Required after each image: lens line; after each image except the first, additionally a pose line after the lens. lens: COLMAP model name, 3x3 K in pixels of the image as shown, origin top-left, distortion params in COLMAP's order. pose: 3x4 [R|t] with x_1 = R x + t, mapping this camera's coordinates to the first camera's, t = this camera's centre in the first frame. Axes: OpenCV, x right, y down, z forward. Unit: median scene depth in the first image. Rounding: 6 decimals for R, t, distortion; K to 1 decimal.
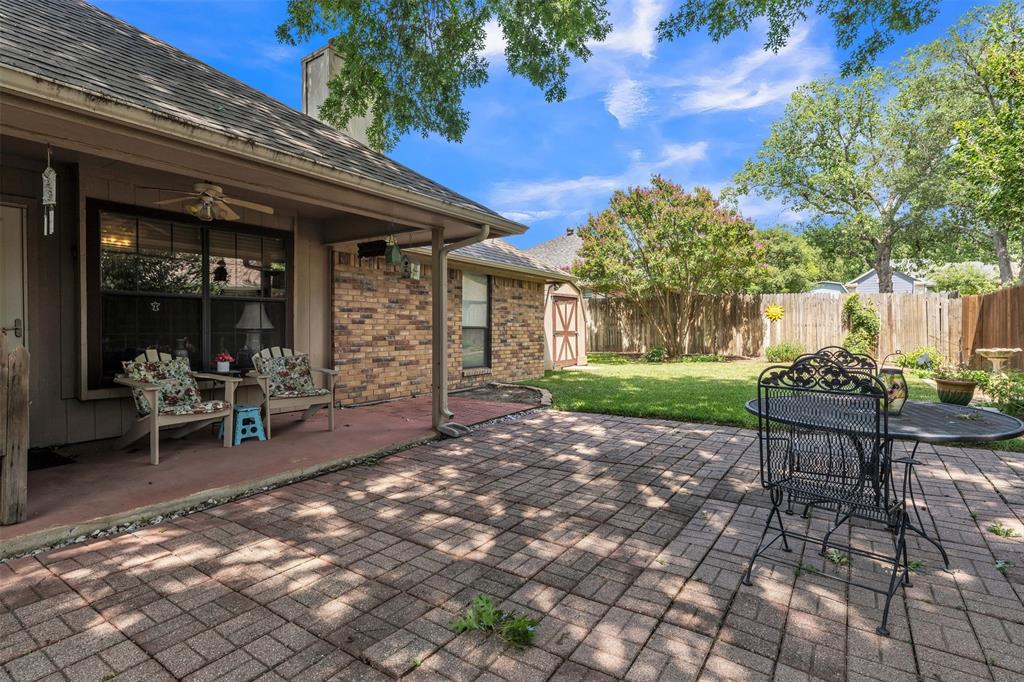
lens RADIAL K [[499.2, 0, 512.3], [0, 499.2, 334.4], [0, 0, 1]] dist [-0.000007, 0.000000]
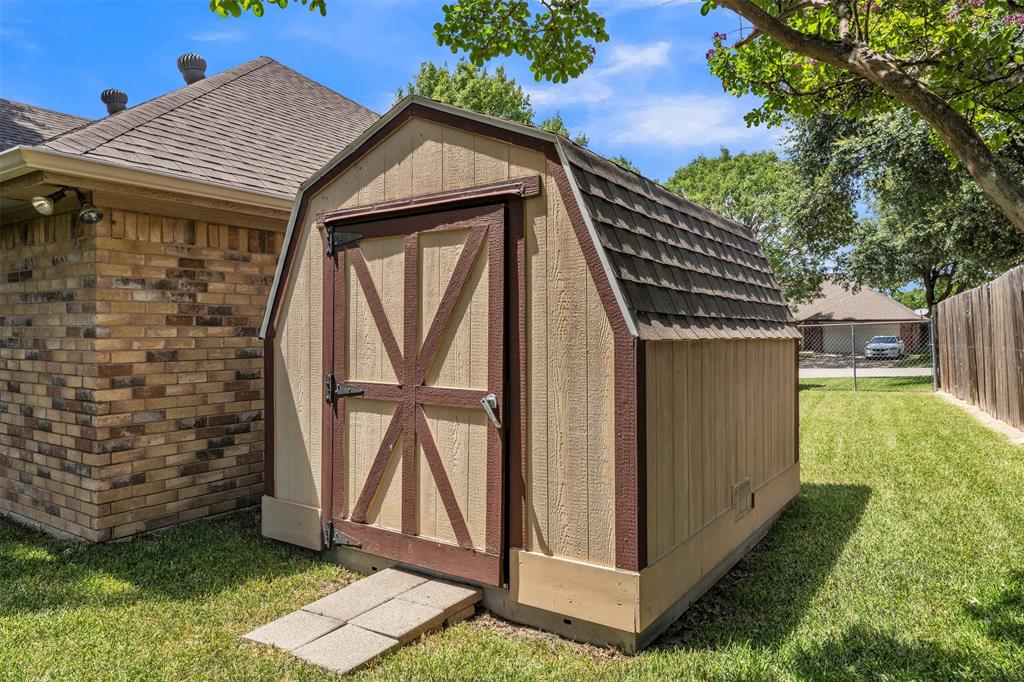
lens RADIAL K [[669.7, 0, 512.3], [0, 669.7, 338.9], [0, 0, 1]] dist [0.003931, 0.000853]
pose [[0.001025, 0.003990, -0.999992, 0.448763], [-0.007837, 0.999961, 0.003982, -0.032781], [0.999969, 0.007833, 0.001056, 1.268018]]
